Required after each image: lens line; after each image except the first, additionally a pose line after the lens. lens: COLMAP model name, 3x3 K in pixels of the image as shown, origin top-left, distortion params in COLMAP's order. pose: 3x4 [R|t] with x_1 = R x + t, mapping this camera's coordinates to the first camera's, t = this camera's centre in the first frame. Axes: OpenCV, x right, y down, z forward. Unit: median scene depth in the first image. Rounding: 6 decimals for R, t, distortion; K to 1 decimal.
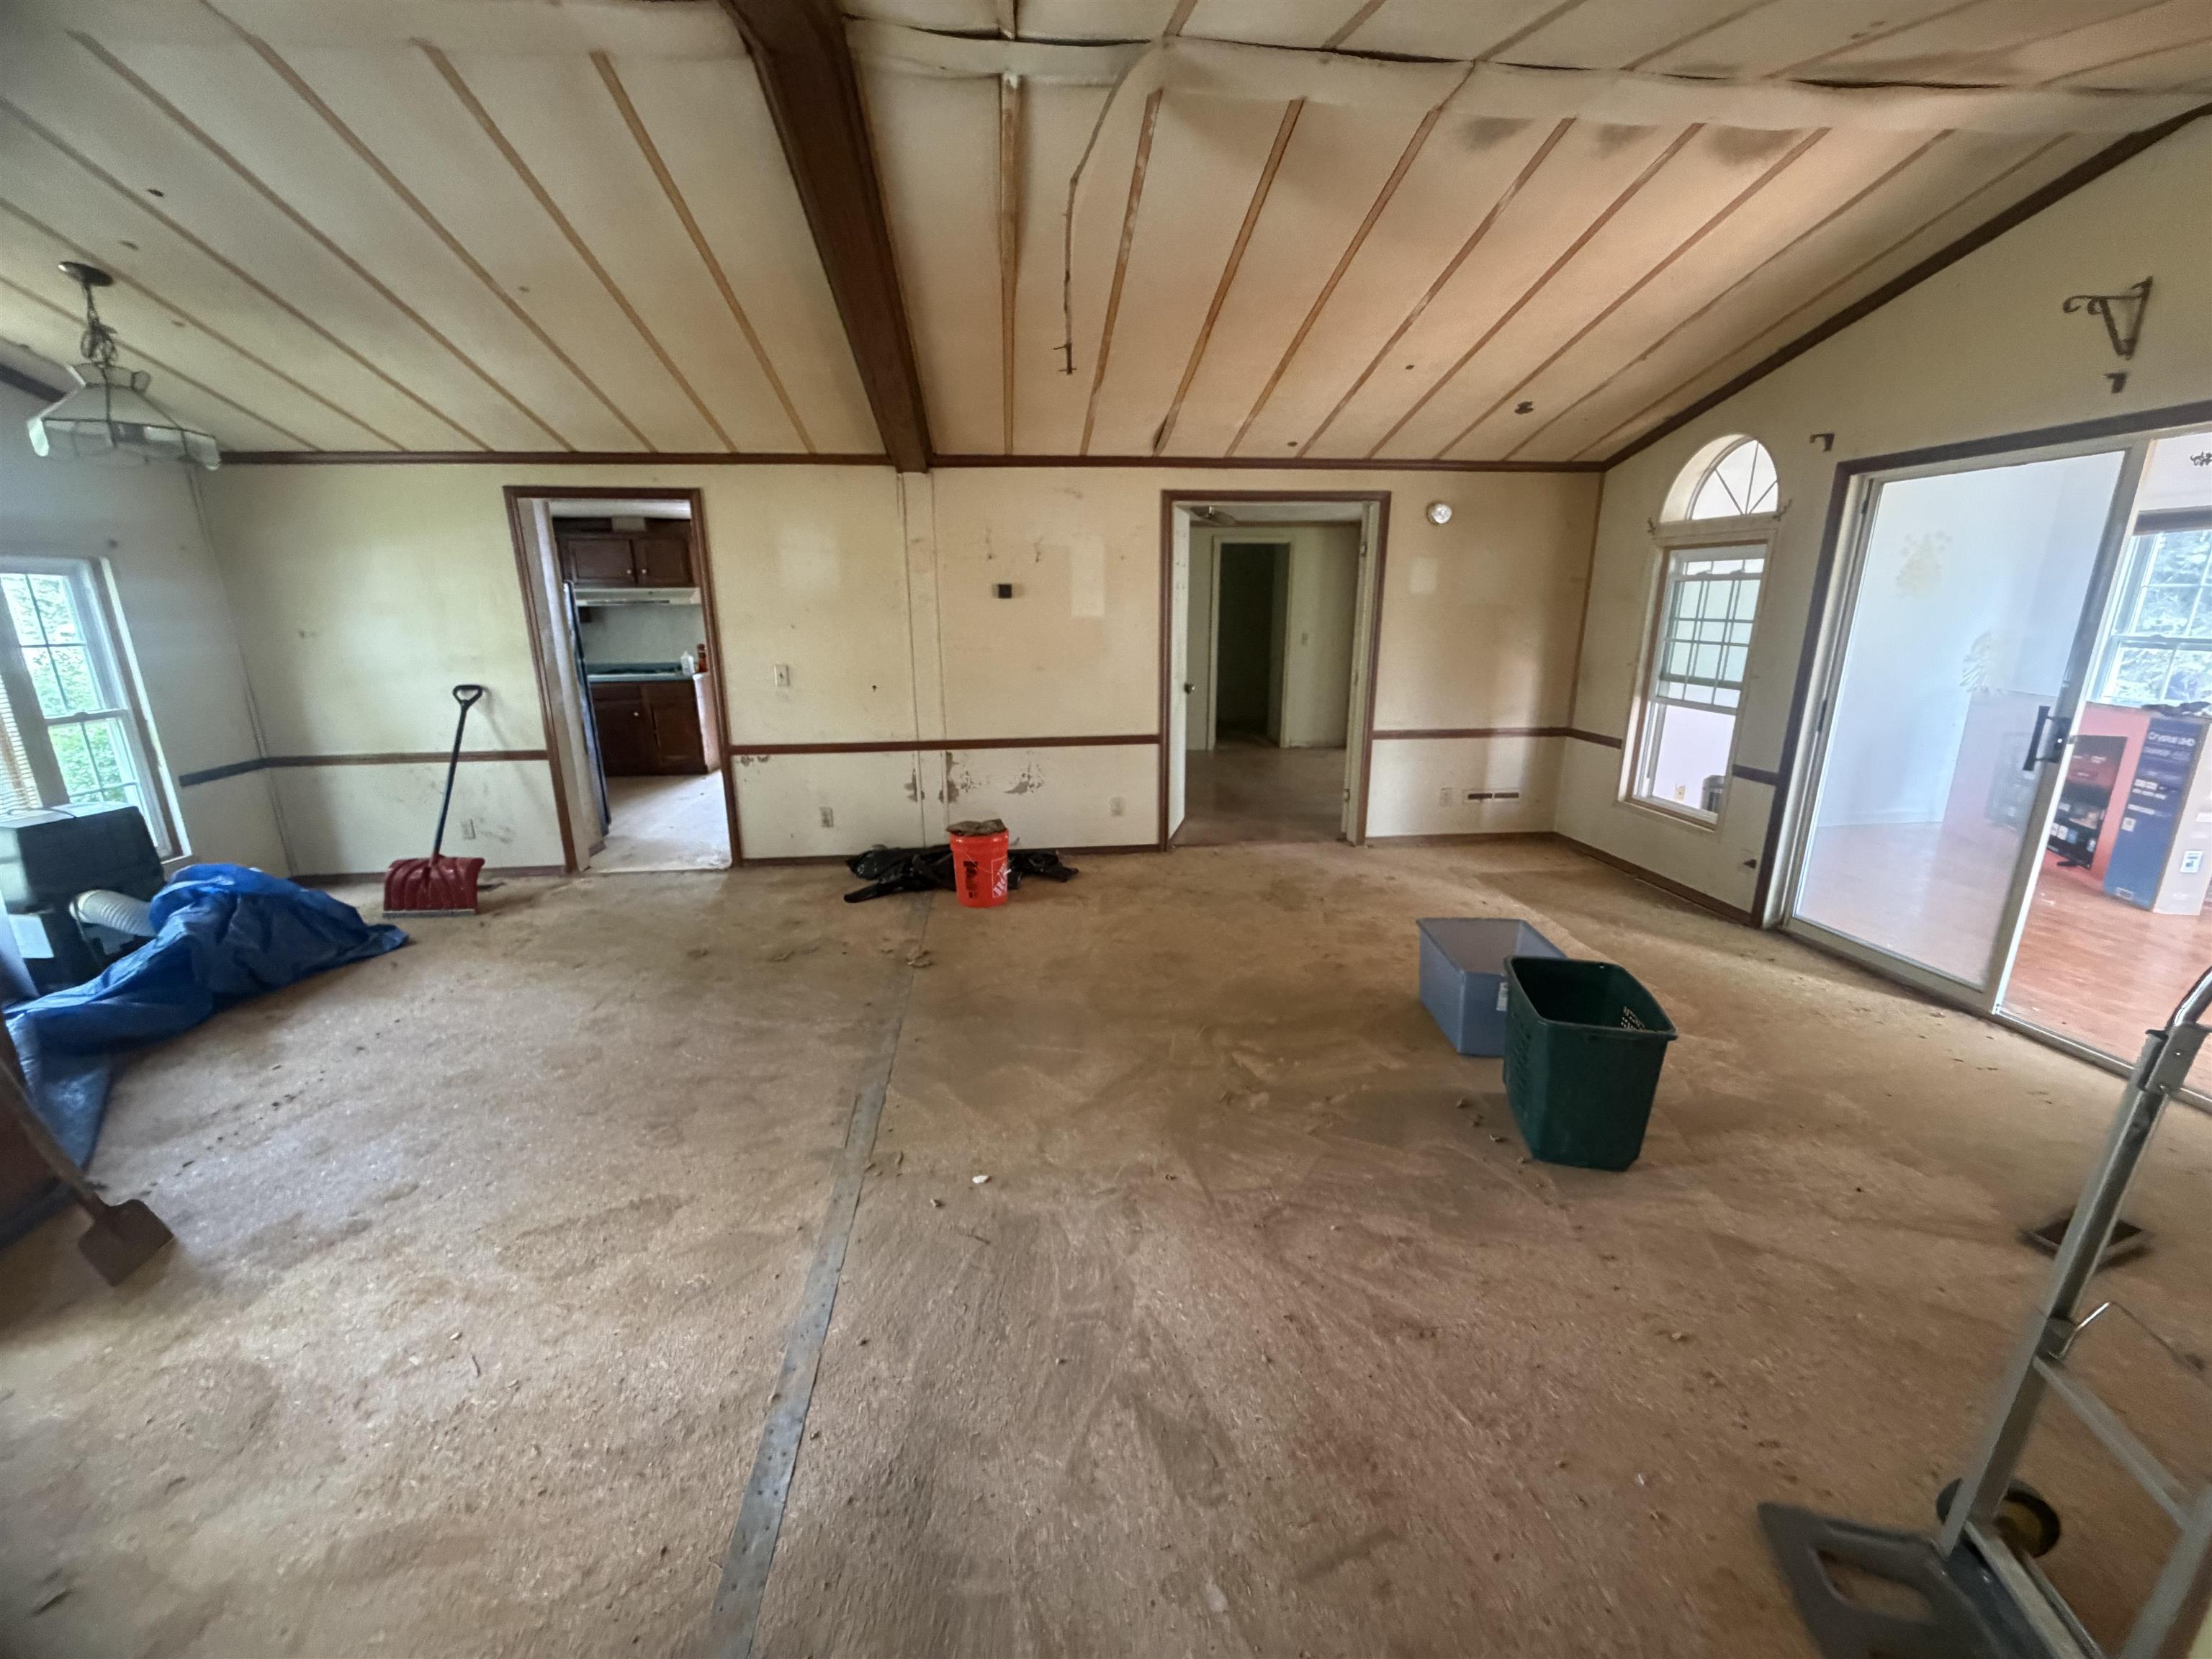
lens RADIAL K [[881.4, 0, 1099.1], [0, 881.4, 830.5], [0, 0, 1]] dist [-0.001566, 0.000706]
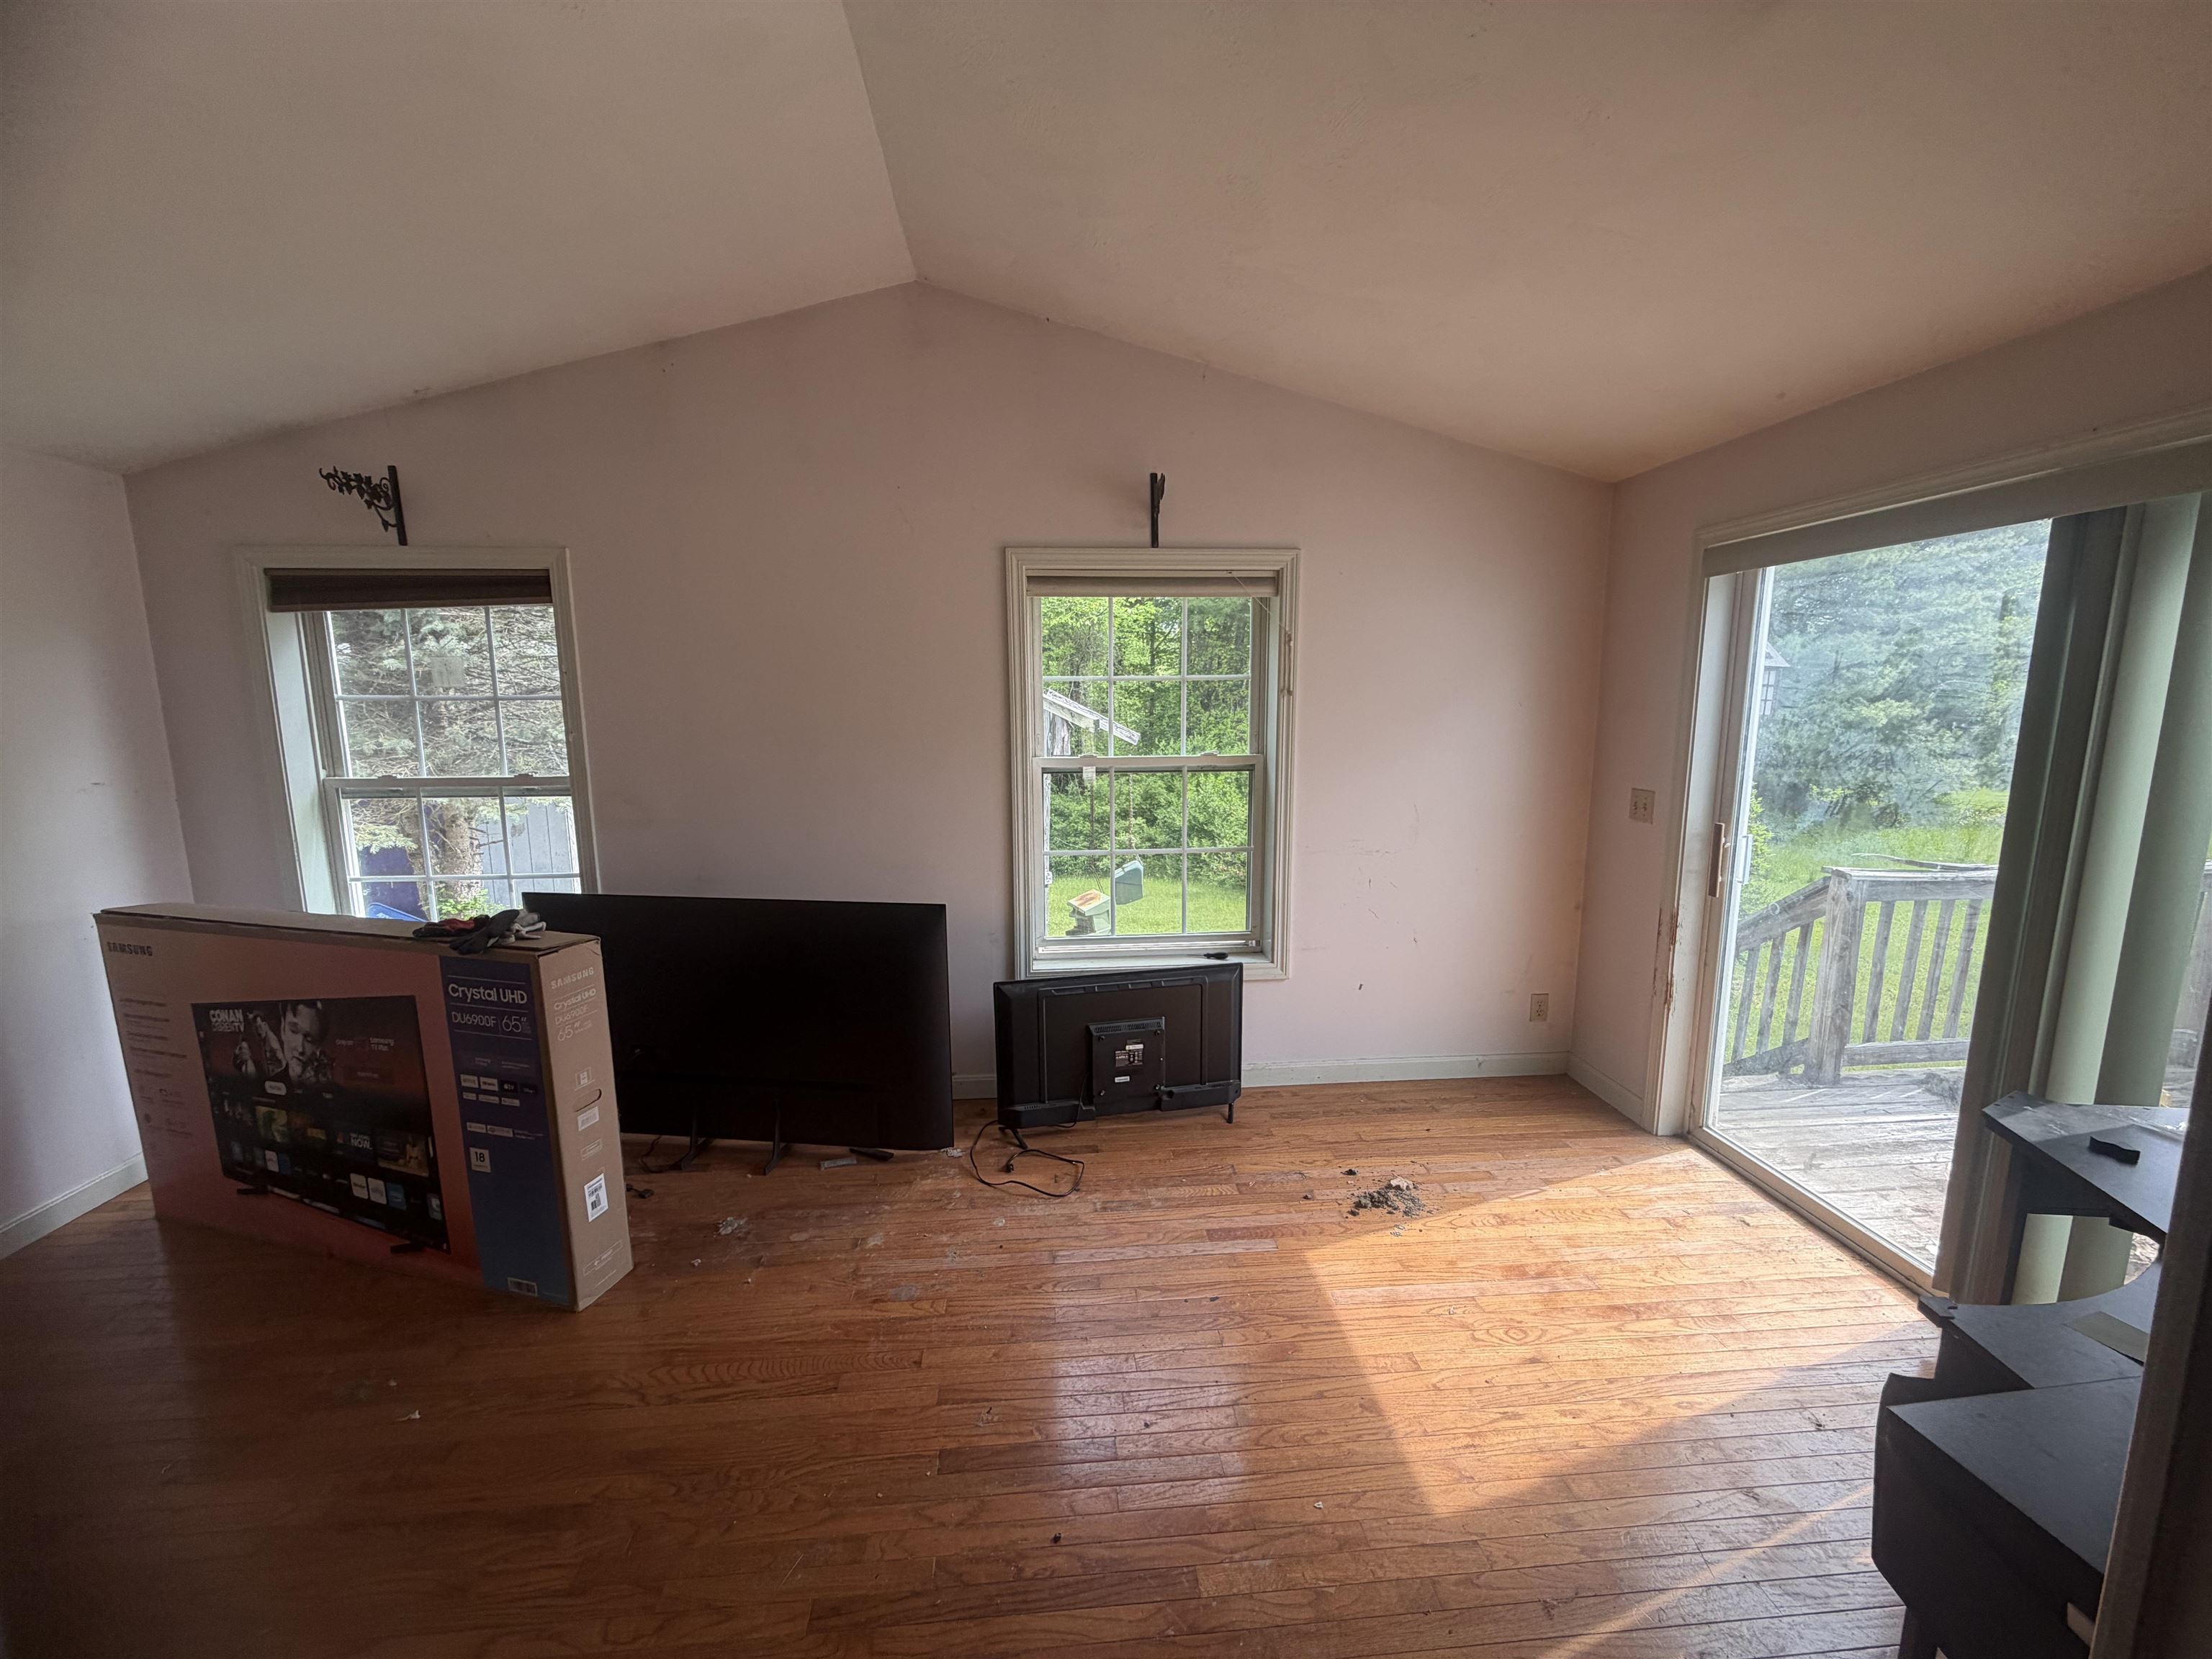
lens RADIAL K [[881.4, 0, 1099.2], [0, 881.4, 831.5], [0, 0, 1]] dist [-0.001566, 0.000706]
pose [[0.023859, -0.144729, 0.989184, 0.675303], [0.260296, 0.956237, 0.133630, -0.153849], [-0.965234, 0.254292, 0.060487, 0.554563]]
